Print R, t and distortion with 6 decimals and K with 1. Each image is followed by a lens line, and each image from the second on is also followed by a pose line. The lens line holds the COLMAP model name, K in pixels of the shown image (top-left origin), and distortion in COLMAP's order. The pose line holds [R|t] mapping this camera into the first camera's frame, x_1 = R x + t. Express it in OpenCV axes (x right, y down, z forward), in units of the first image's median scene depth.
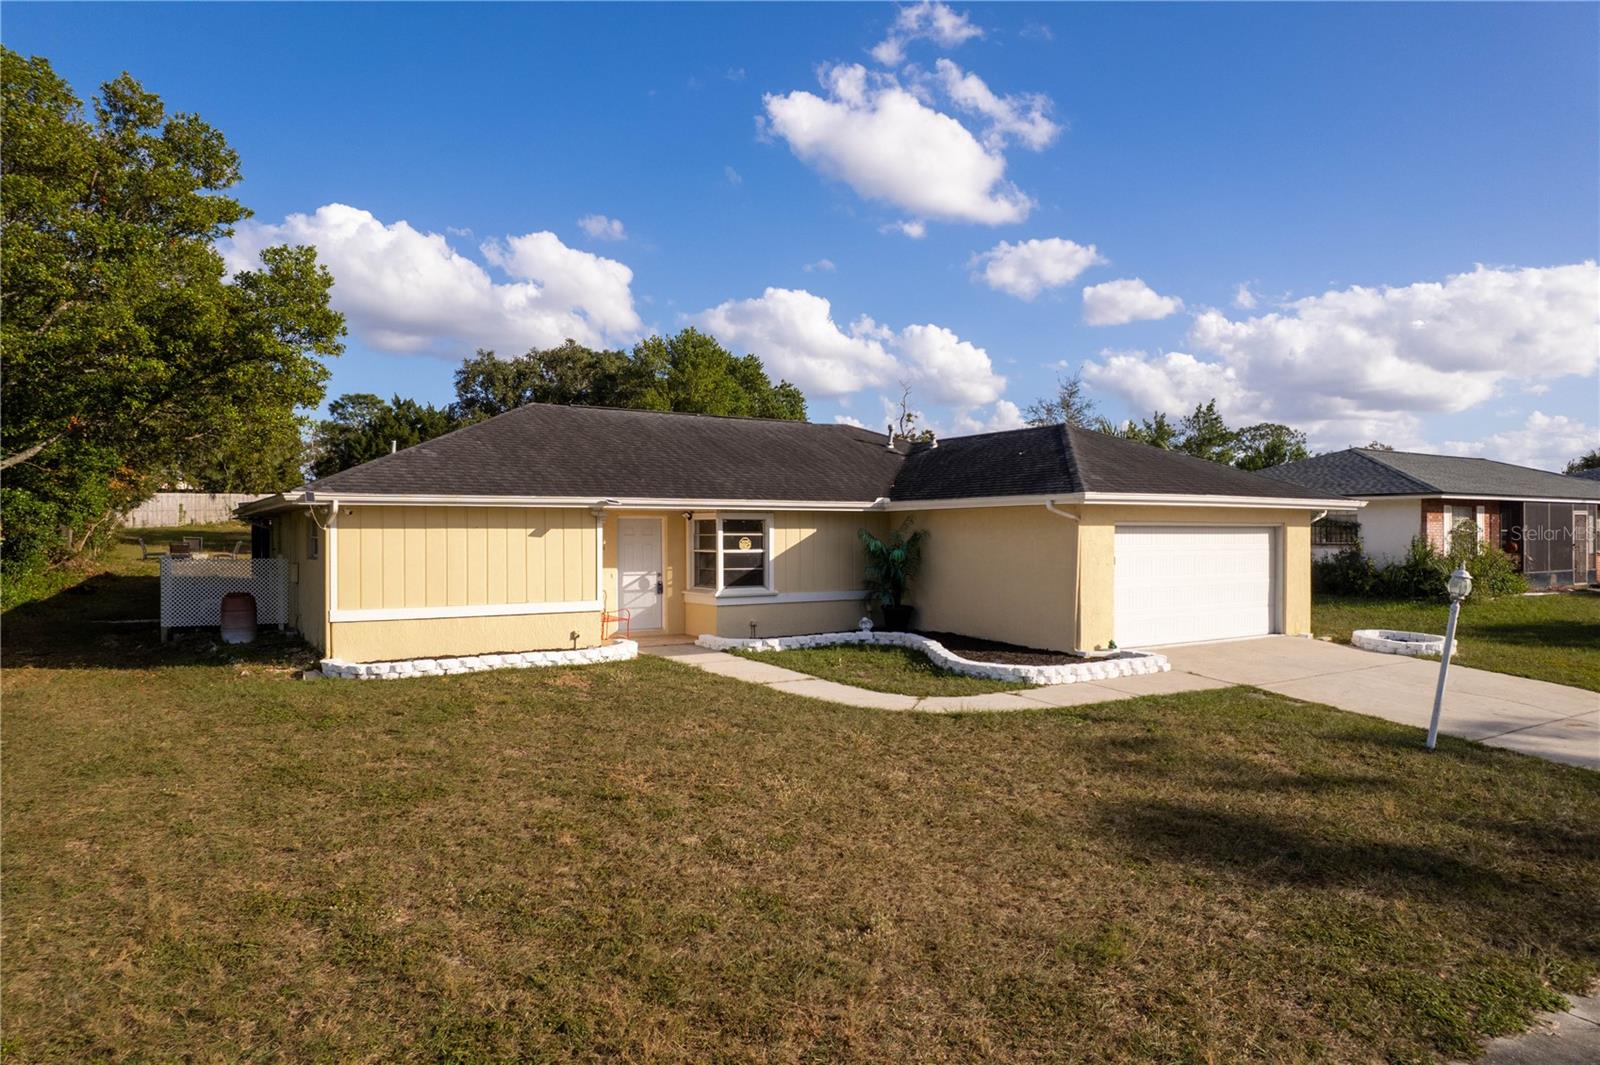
lens RADIAL K [[1020.0, 0, 783.4], [0, 1020.0, 532.8], [0, 0, 1]] dist [-0.057582, 0.041029]
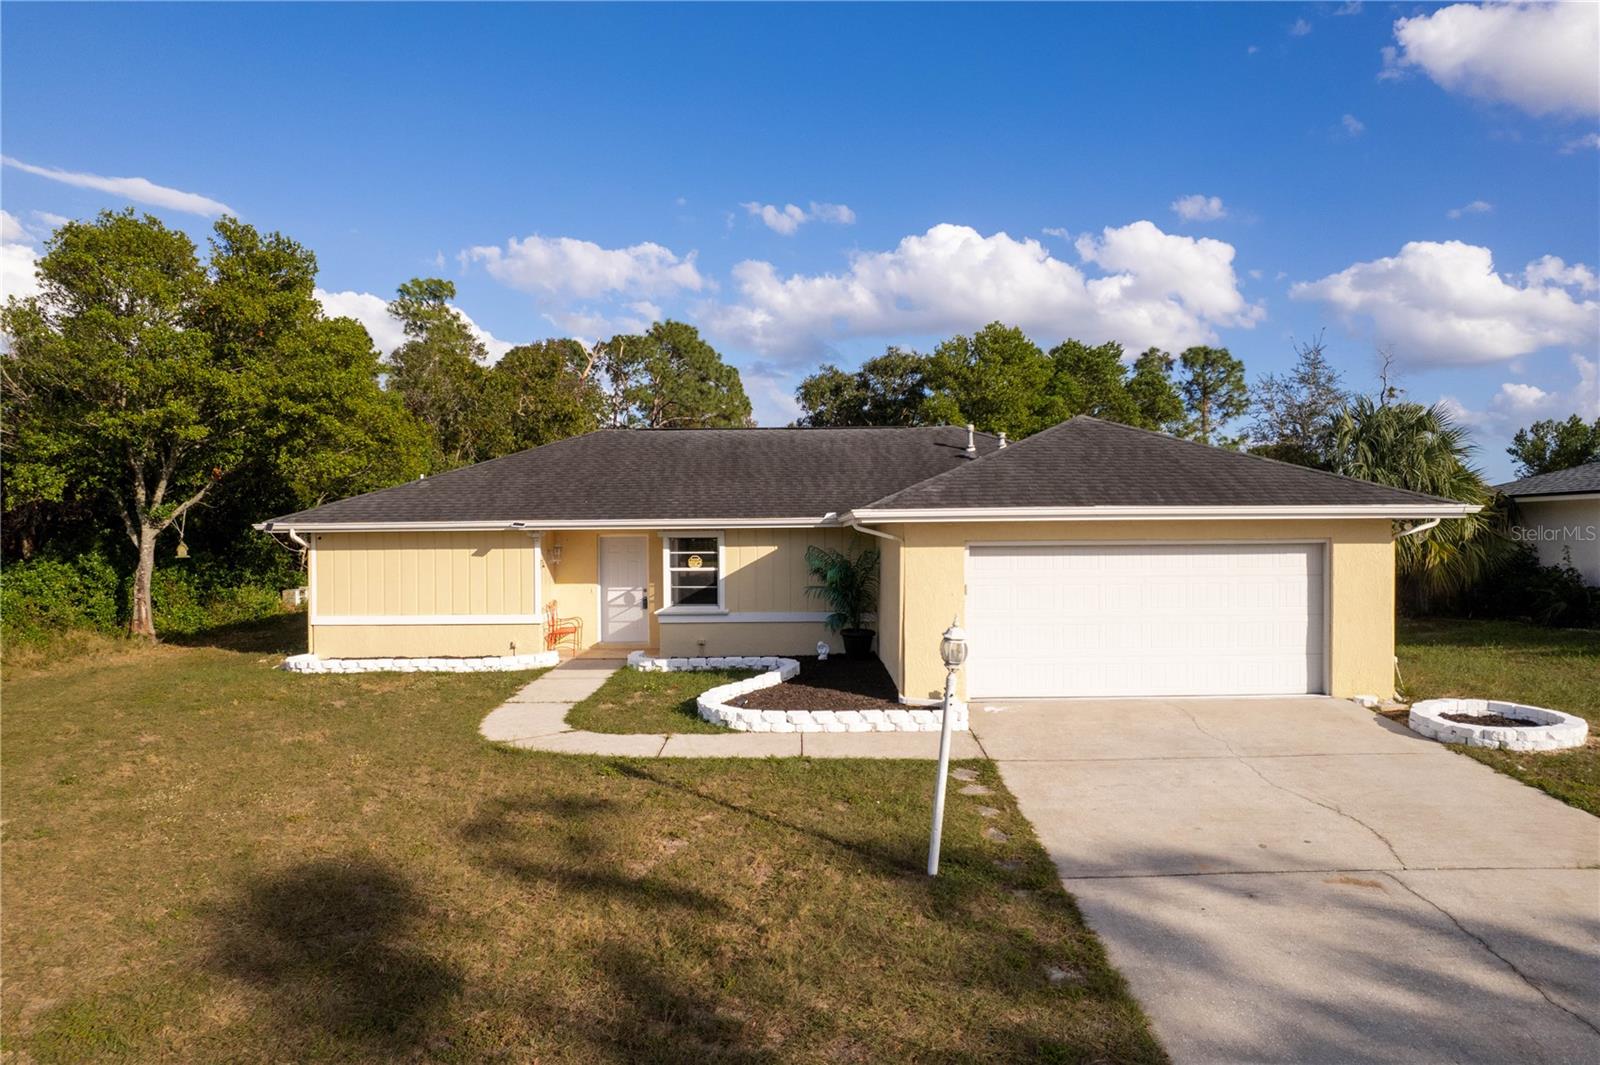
lens RADIAL K [[1020.0, 0, 783.4], [0, 1020.0, 532.8], [0, 0, 1]] dist [-0.057582, 0.041029]
pose [[0.841483, -0.006455, -0.540245, 0.696113], [0.007749, 0.999970, 0.000123, -0.020820], [0.540228, -0.004290, 0.841508, 0.249135]]
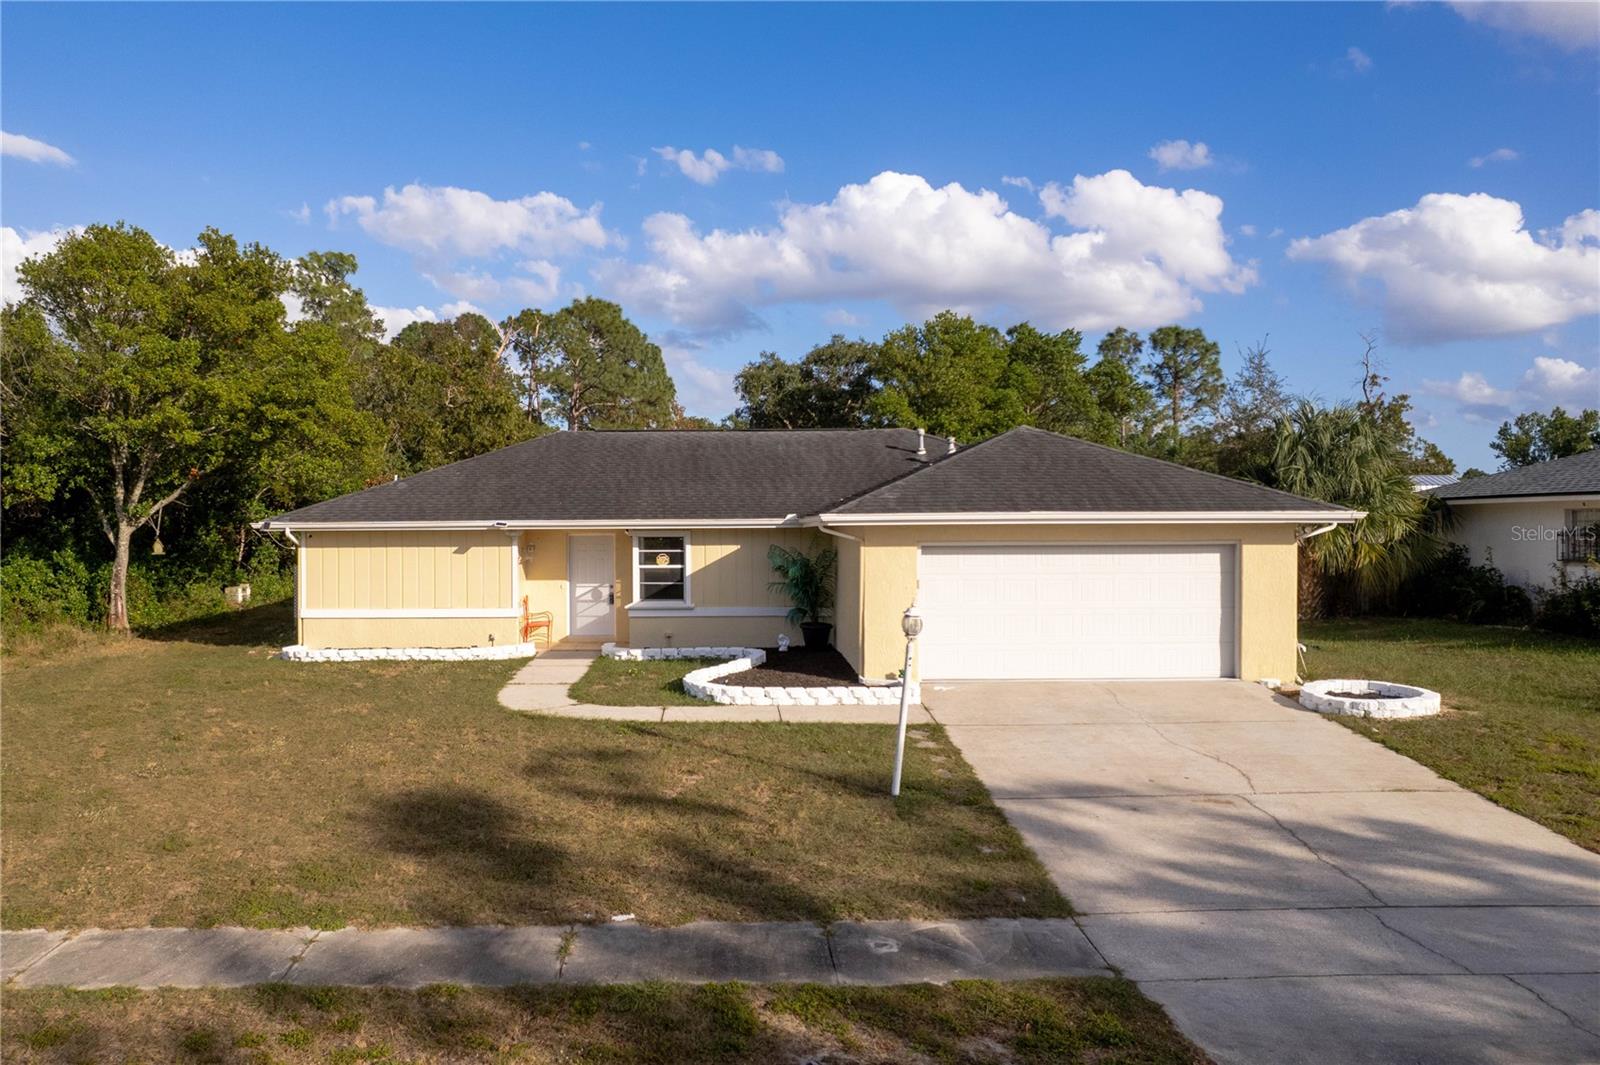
lens RADIAL K [[1180.8, 0, 695.8], [0, 1180.8, 532.4], [0, 0, 1]] dist [-0.047618, 0.007566]
pose [[0.839492, -0.002043, -0.543369, 0.800668], [0.004738, 0.999982, 0.003559, -0.026435], [0.543352, -0.005562, 0.839487, -0.020080]]
